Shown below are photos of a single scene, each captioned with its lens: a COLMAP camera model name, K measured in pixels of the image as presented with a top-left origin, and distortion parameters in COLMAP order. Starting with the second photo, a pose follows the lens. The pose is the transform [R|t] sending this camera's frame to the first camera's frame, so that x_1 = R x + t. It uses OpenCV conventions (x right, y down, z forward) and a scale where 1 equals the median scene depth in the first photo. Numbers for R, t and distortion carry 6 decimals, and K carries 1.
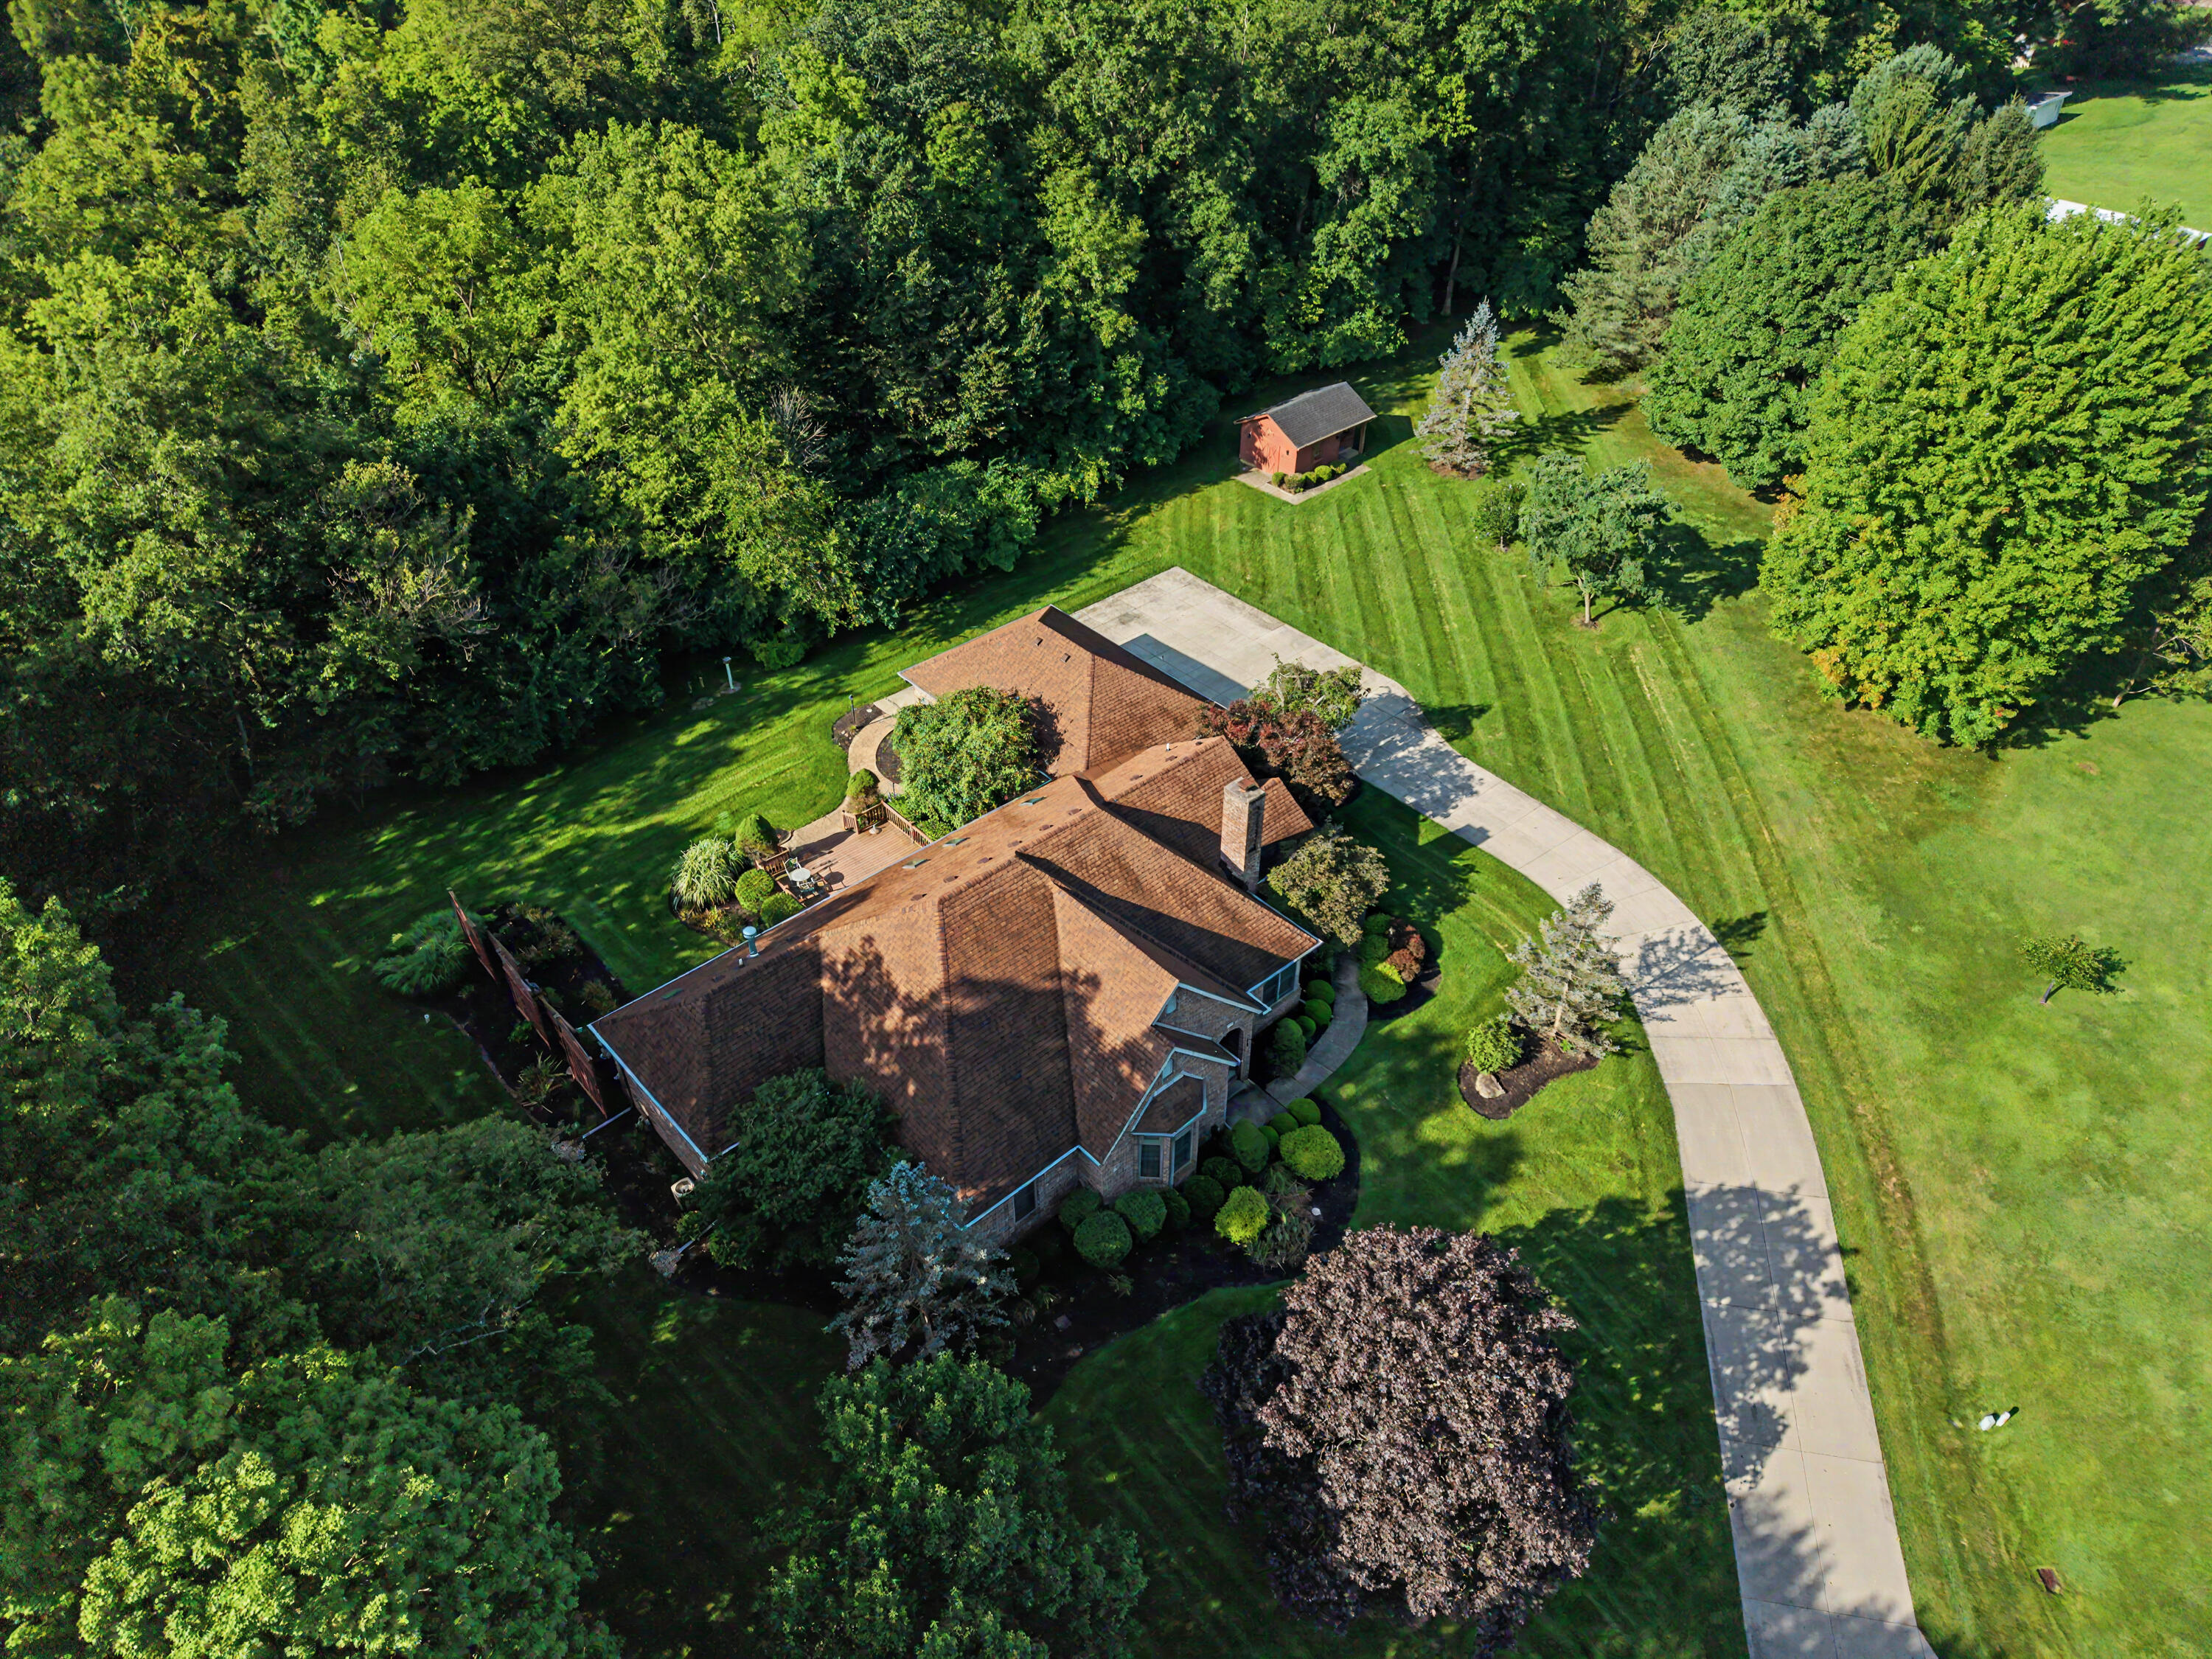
lens RADIAL K [[1481.7, 0, 1101.4], [0, 1481.7, 826.0], [0, 0, 1]] dist [0.028104, -0.030600]
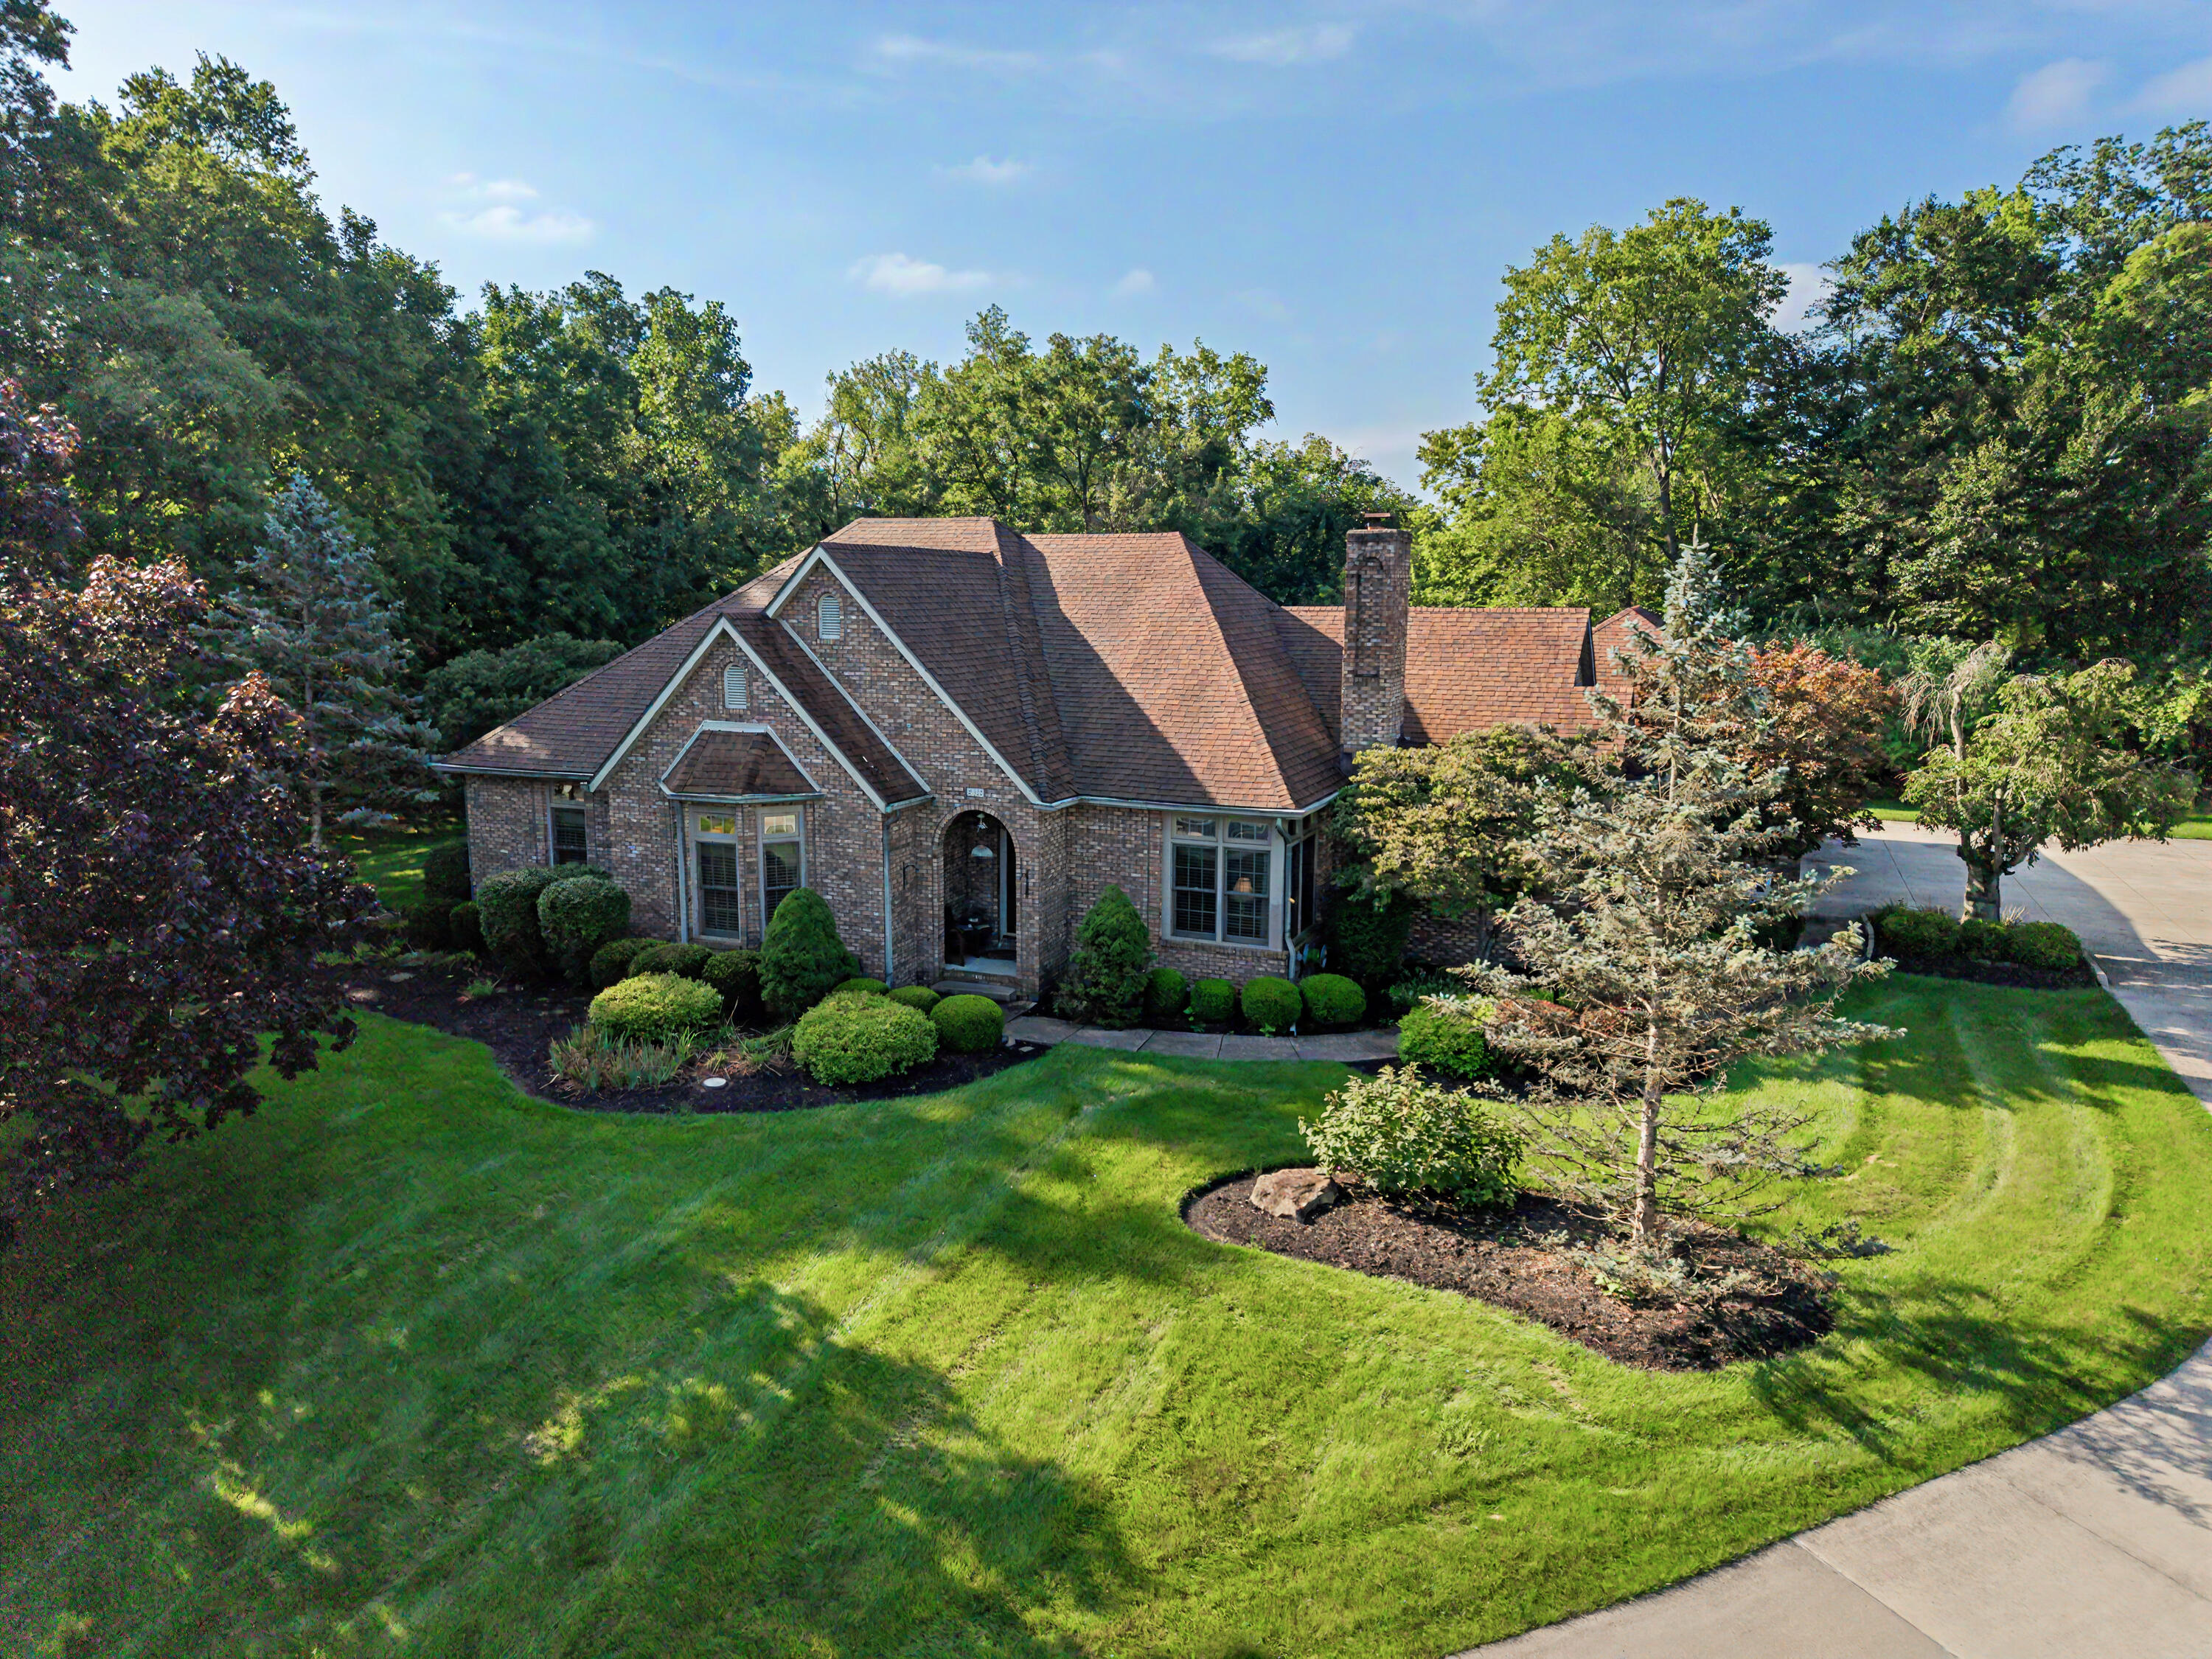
lens RADIAL K [[1481.7, 0, 1101.4], [0, 1481.7, 826.0], [0, 0, 1]] dist [0.028104, -0.030600]
pose [[0.426717, 0.148510, -0.892108, 0.424341], [-0.569950, 0.810047, -0.137772, 0.145099], [0.702189, 0.567247, 0.430304, 0.633615]]
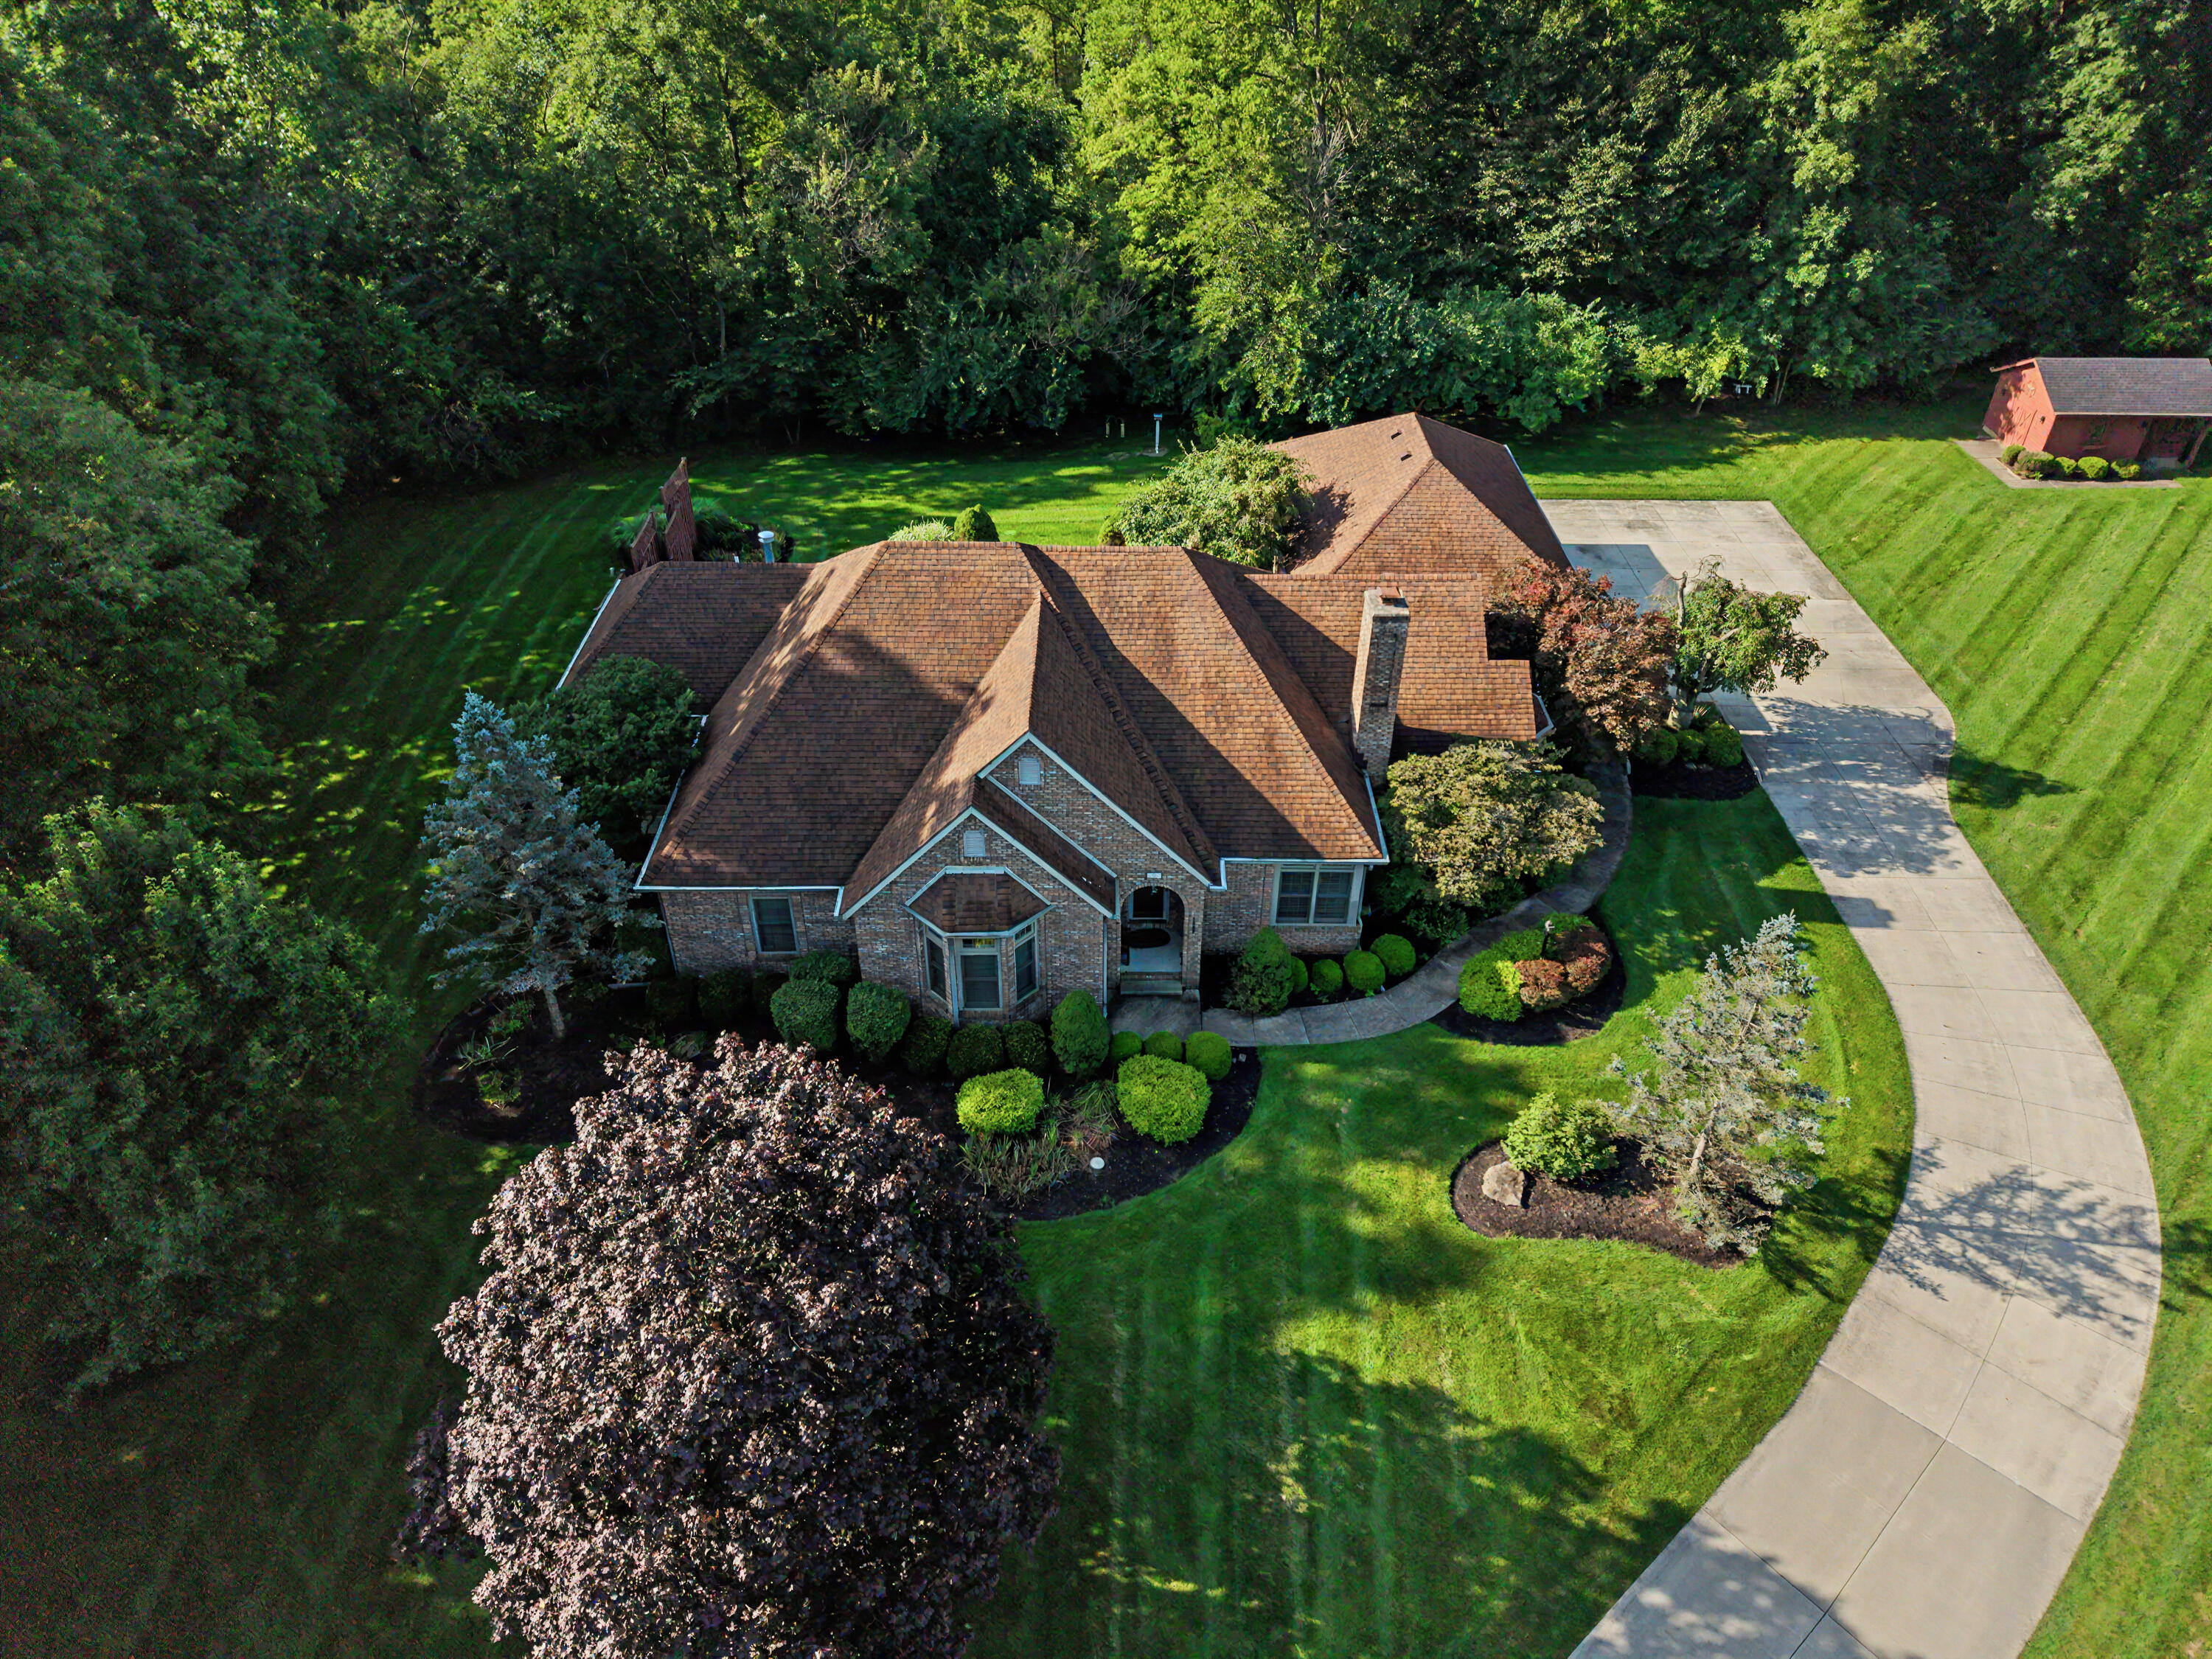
lens RADIAL K [[1475.2, 0, 1097.3], [0, 1475.2, 827.8], [0, 0, 1]] dist [0.004743, -0.001903]
pose [[0.744981, 0.400504, -0.533479, 0.321472], [-0.421319, 0.902515, 0.089200, 0.051072], [0.517198, 0.158312, 0.841097, 0.321982]]
